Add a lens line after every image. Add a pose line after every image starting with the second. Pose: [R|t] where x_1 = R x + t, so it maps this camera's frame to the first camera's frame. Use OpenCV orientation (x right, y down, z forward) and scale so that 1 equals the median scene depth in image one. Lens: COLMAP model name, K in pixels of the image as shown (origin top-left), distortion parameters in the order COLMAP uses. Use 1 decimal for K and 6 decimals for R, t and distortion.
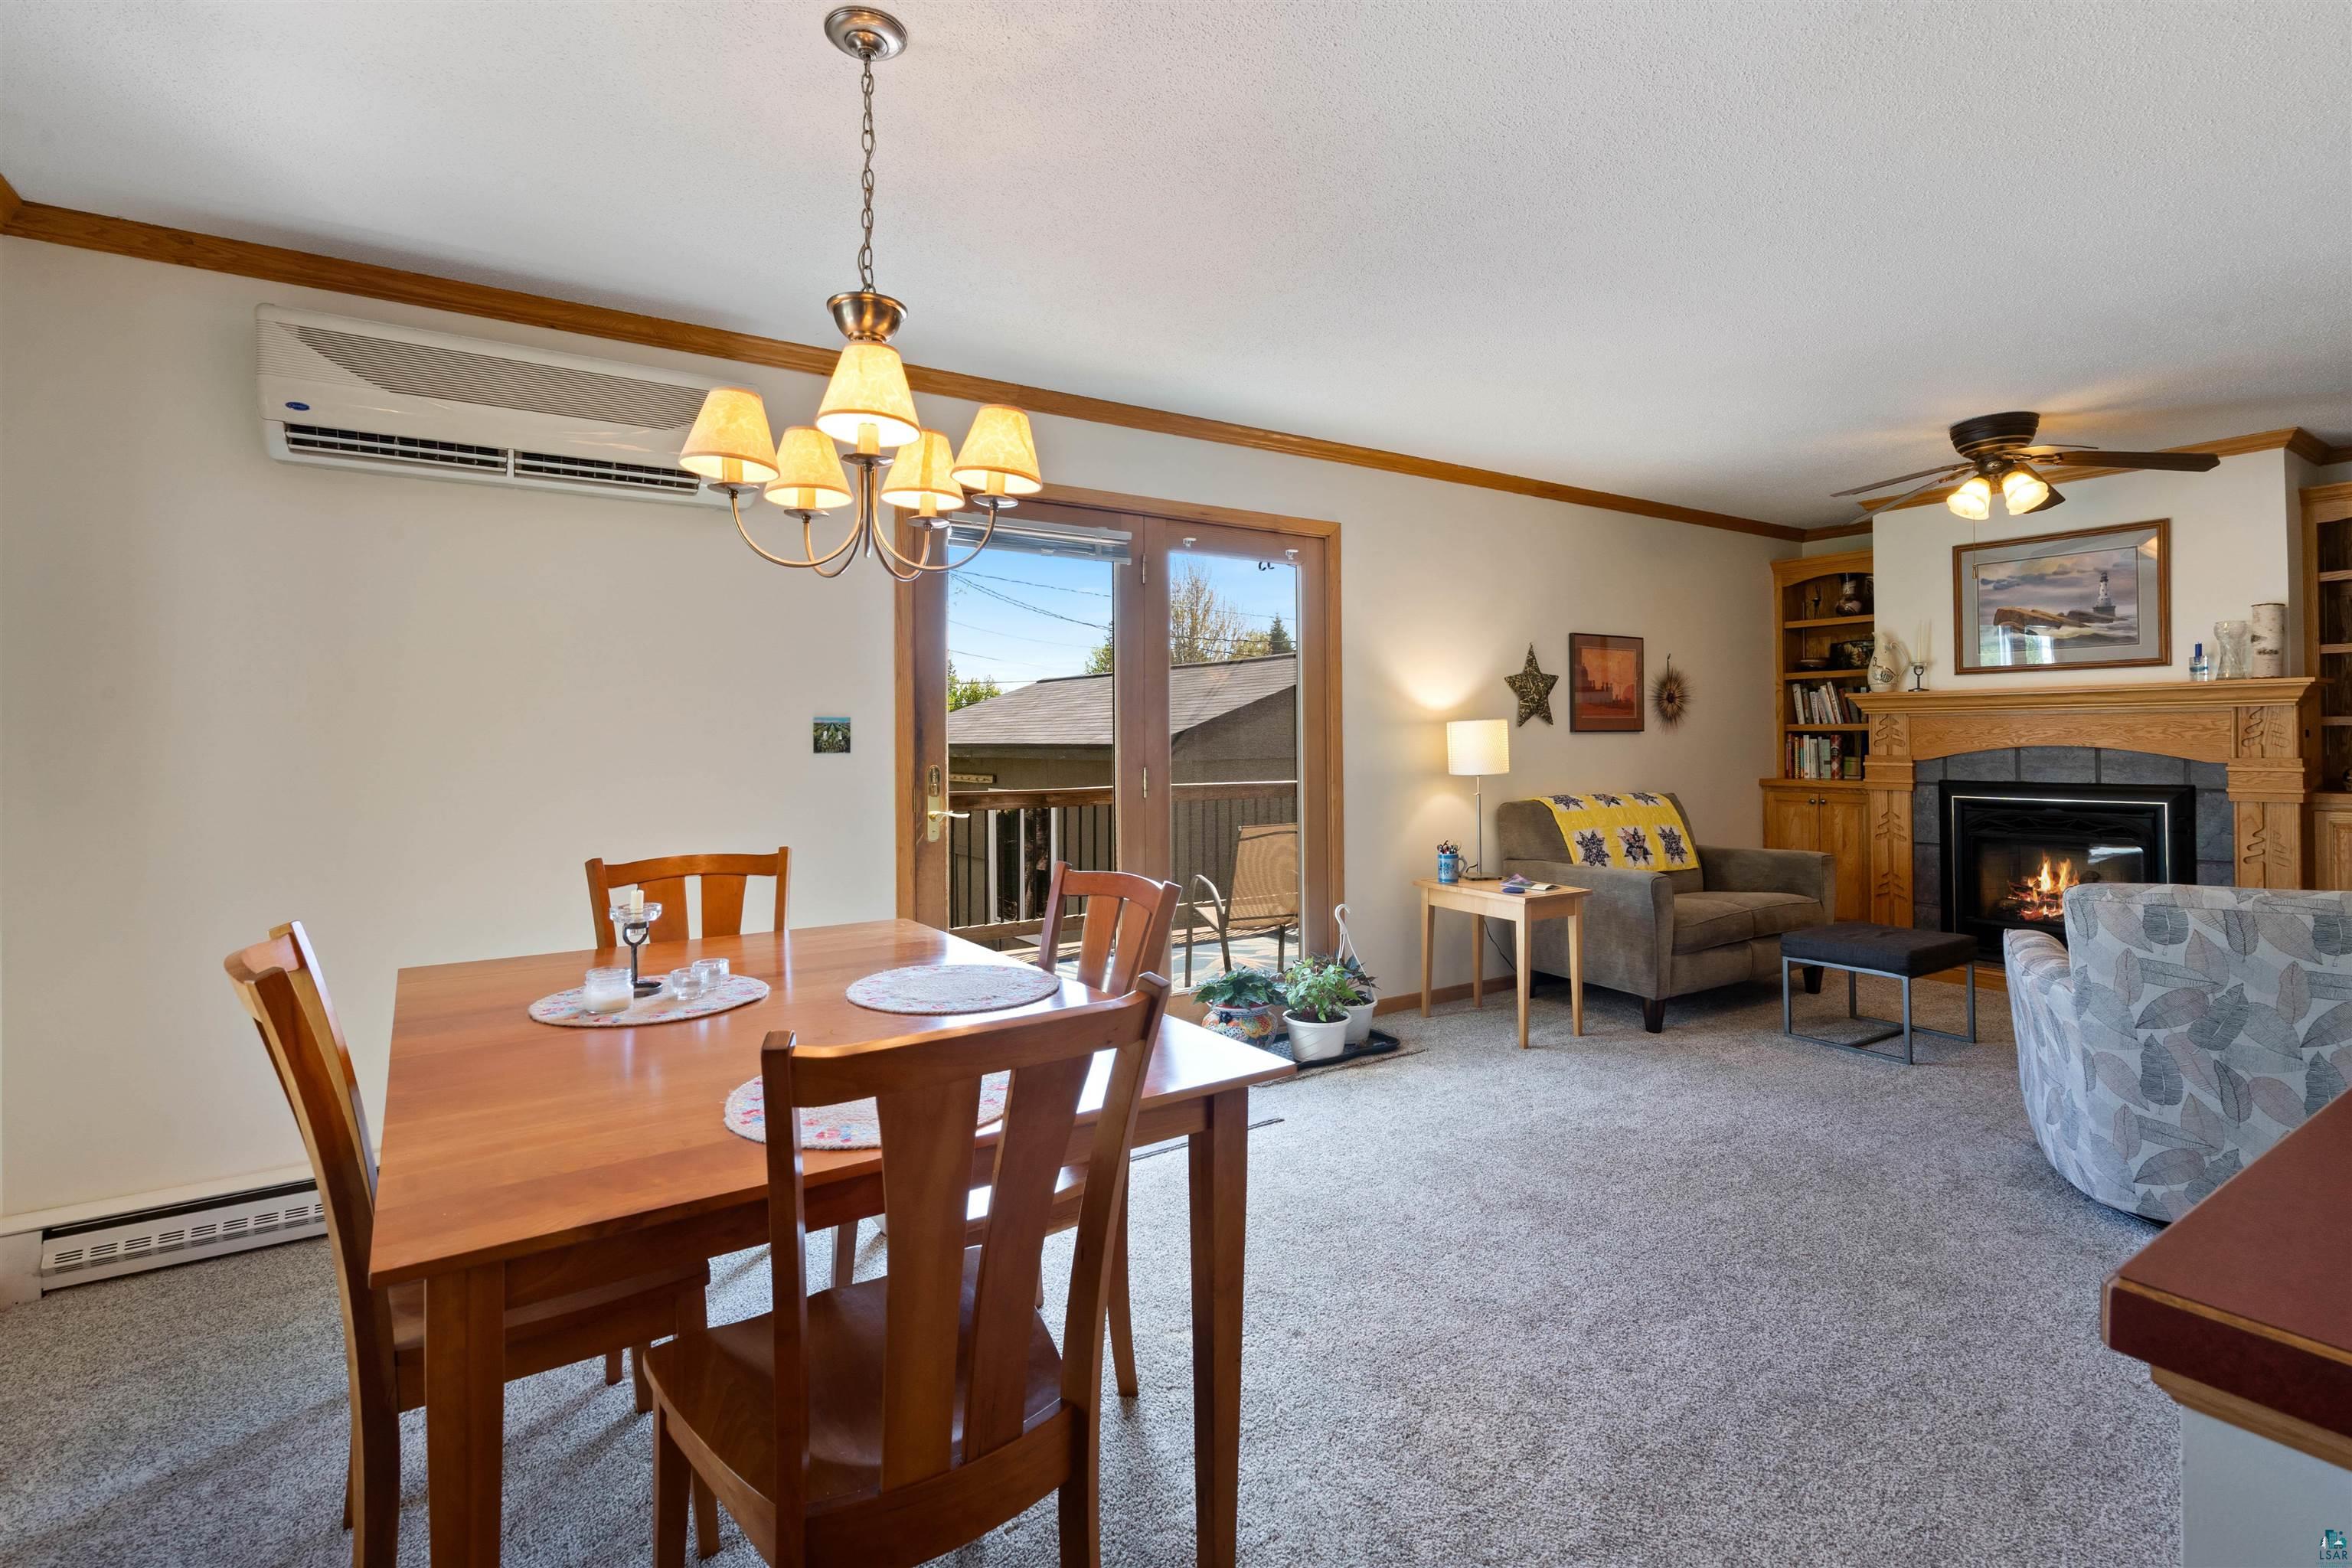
lens RADIAL K [[1096.3, 0, 1181.6], [0, 1096.3, 731.4], [0, 0, 1]] dist [0.000908, 0.000493]
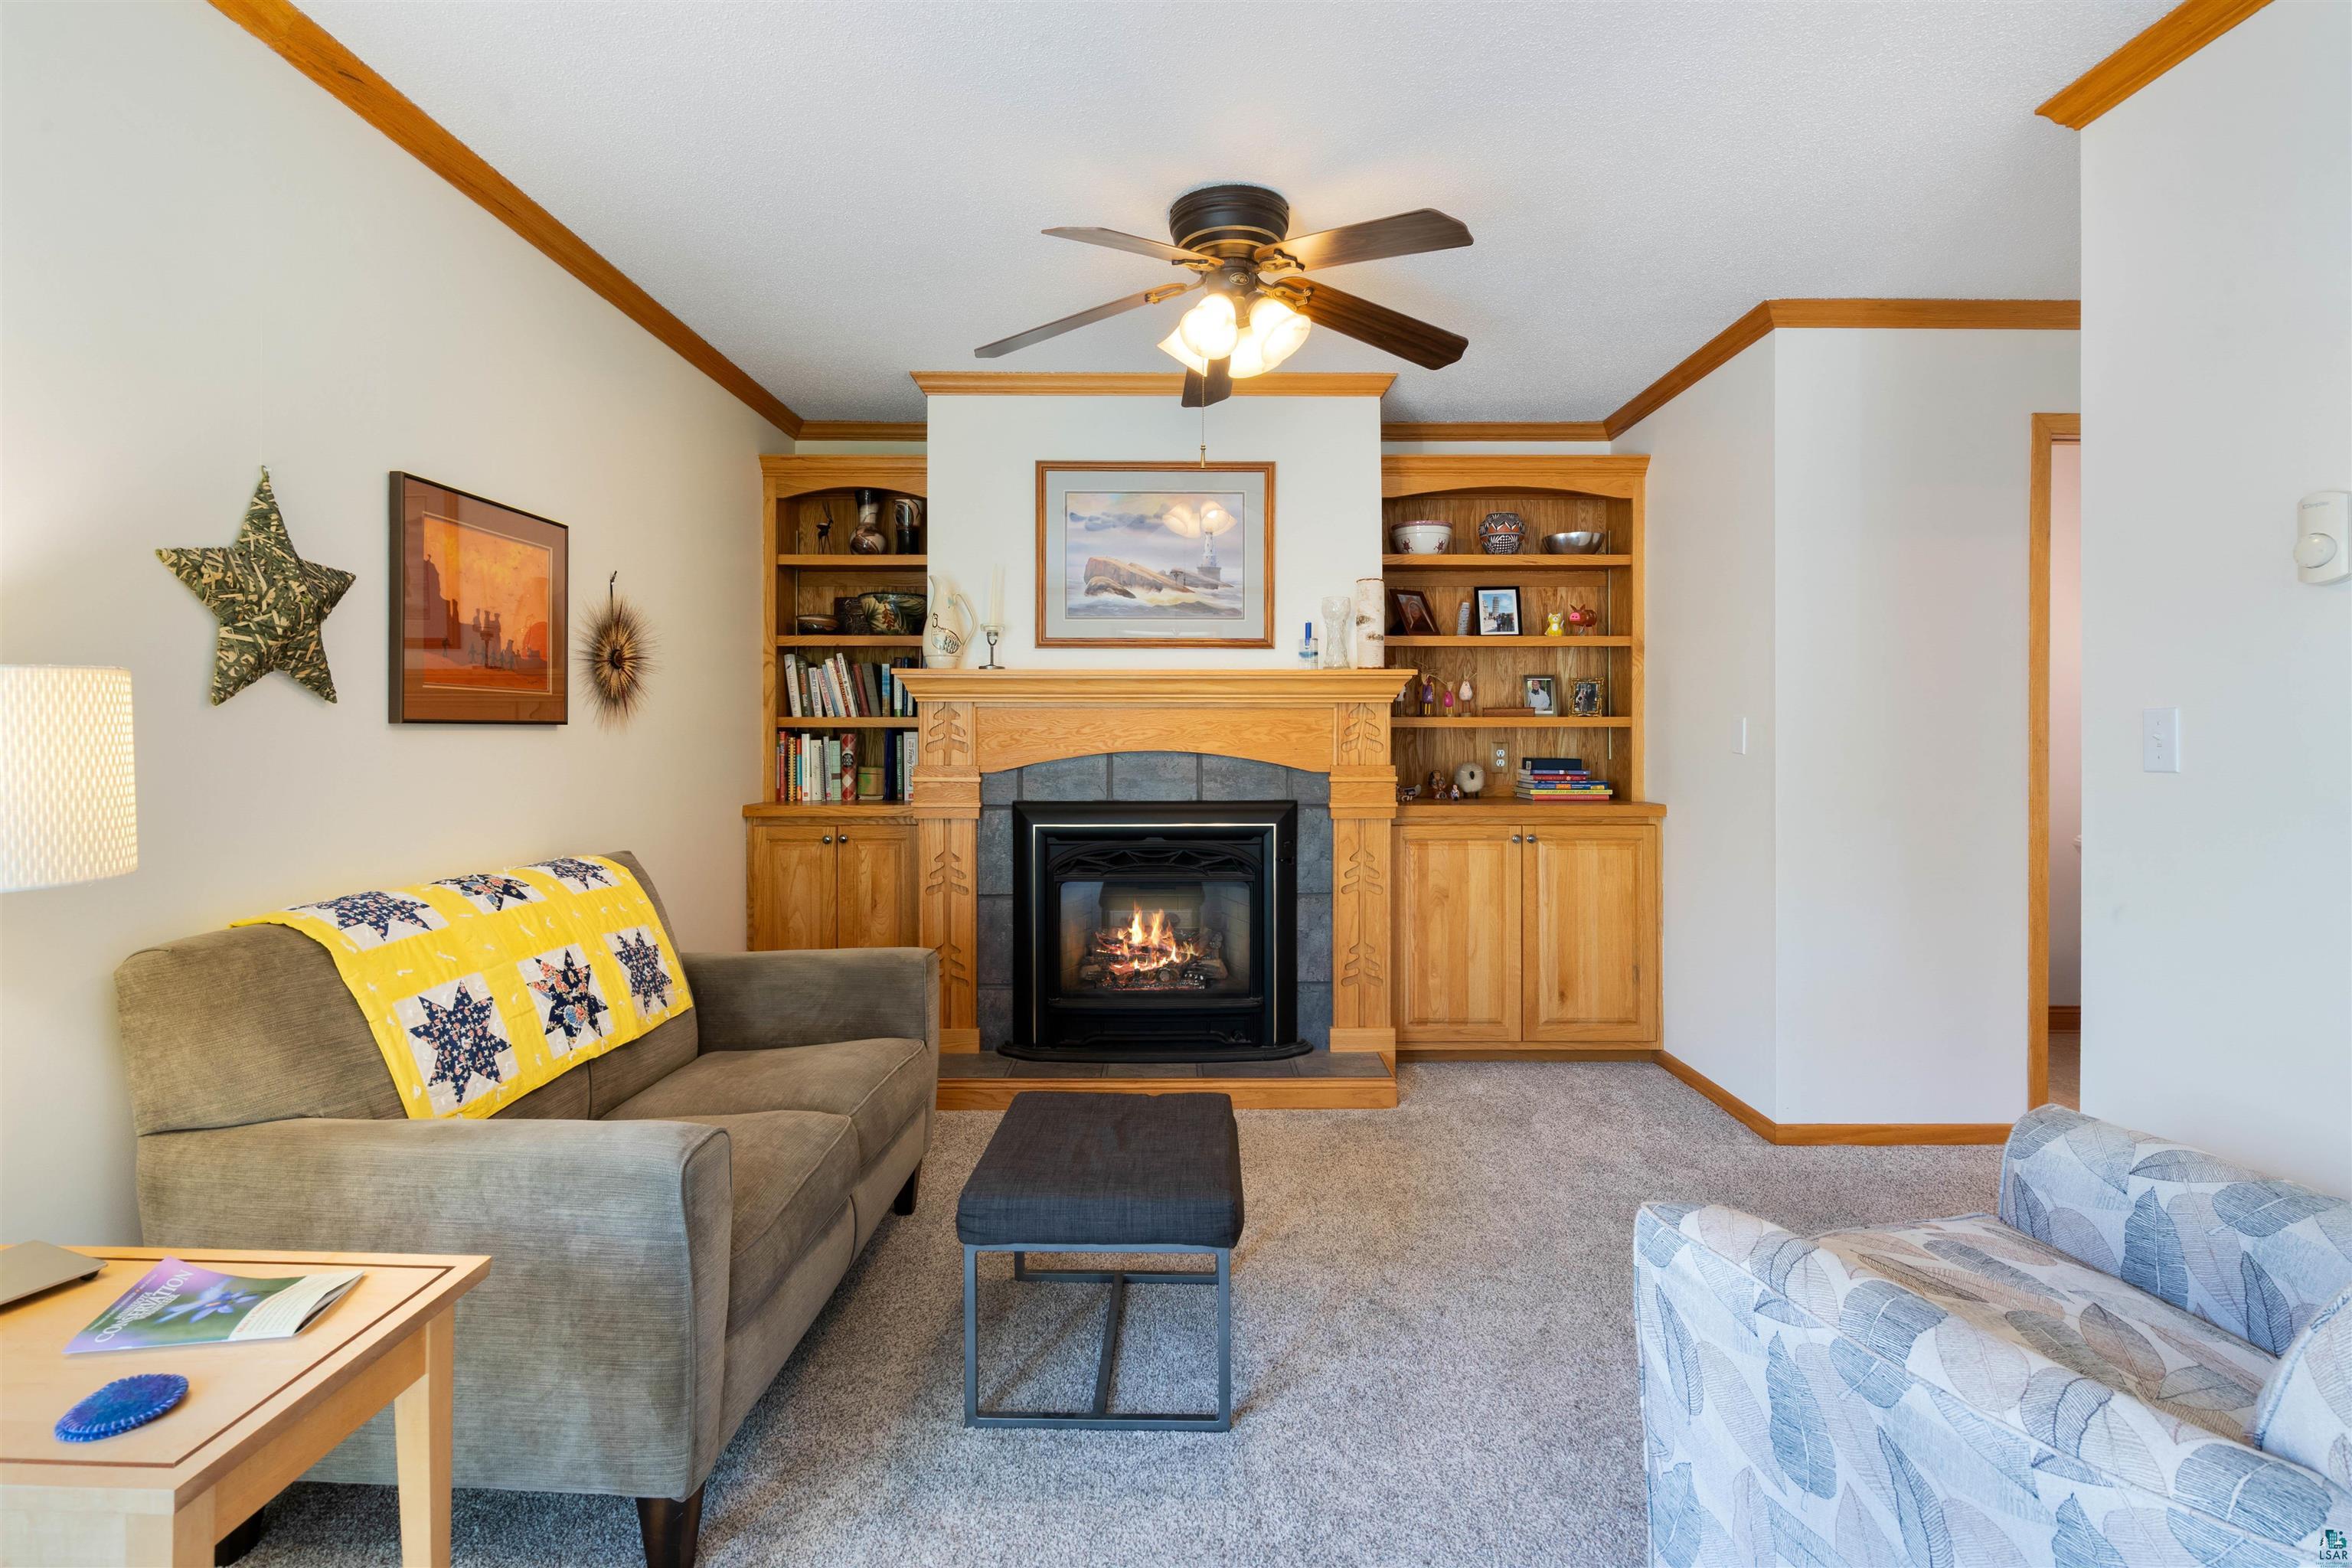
lens RADIAL K [[1096.3, 0, 1181.6], [0, 1096.3, 731.4], [0, 0, 1]] dist [0.000908, 0.000493]
pose [[0.552971, 0.007899, 0.833163, 0.188653], [-0.009762, 0.999948, -0.003001, 0.002021], [-0.833144, -0.006474, 0.553019, 0.559260]]
